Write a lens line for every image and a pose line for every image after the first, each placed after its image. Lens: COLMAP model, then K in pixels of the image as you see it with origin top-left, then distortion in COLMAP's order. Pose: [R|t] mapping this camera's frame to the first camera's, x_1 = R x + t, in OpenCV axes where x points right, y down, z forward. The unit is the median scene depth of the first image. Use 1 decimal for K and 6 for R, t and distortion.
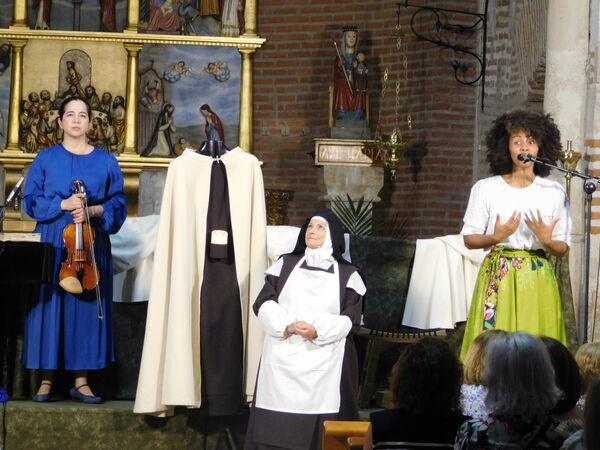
lens RADIAL K [[2649.8, 0, 296.7], [0, 2649.8, 226.7], [0, 0, 1]] dist [0.588526, -20.835872]
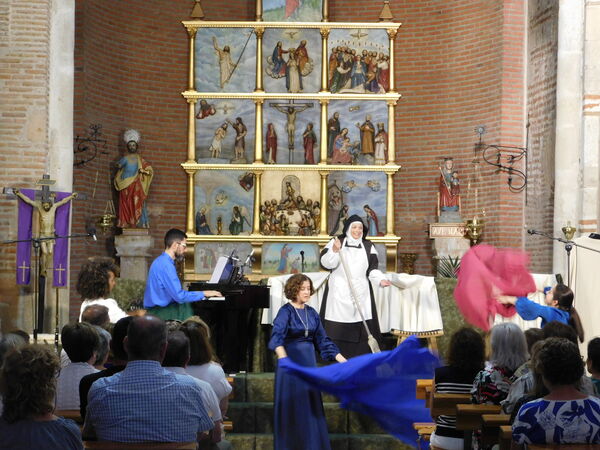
lens RADIAL K [[1635.2, 0, 302.8], [0, 1635.2, 225.6], [0, 0, 1]] dist [0.107570, -0.863113]
pose [[0.996028, -0.024851, -0.085498, 0.014867], [0.022087, 0.999207, -0.033123, 0.001619], [0.086254, 0.031103, 0.995788, -0.059031]]
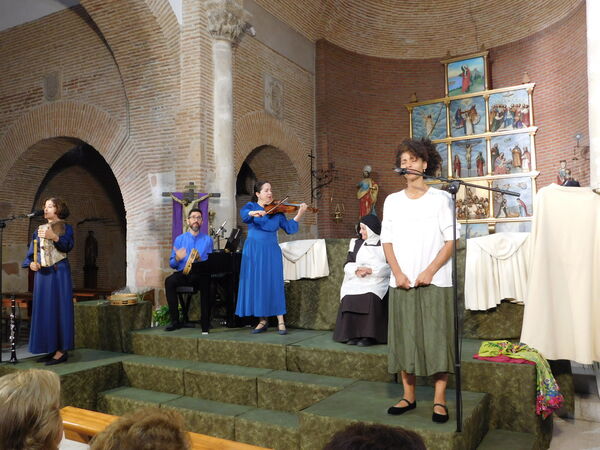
lens RADIAL K [[531.0, 0, 300.1], [0, 531.0, 225.0], [0, 0, 1]] dist [-0.006818, -0.006763]
pose [[0.803600, -0.076862, -0.590185, 0.108346], [0.047091, 0.996728, -0.065688, 0.008062], [0.593303, 0.024995, 0.804591, 0.419648]]
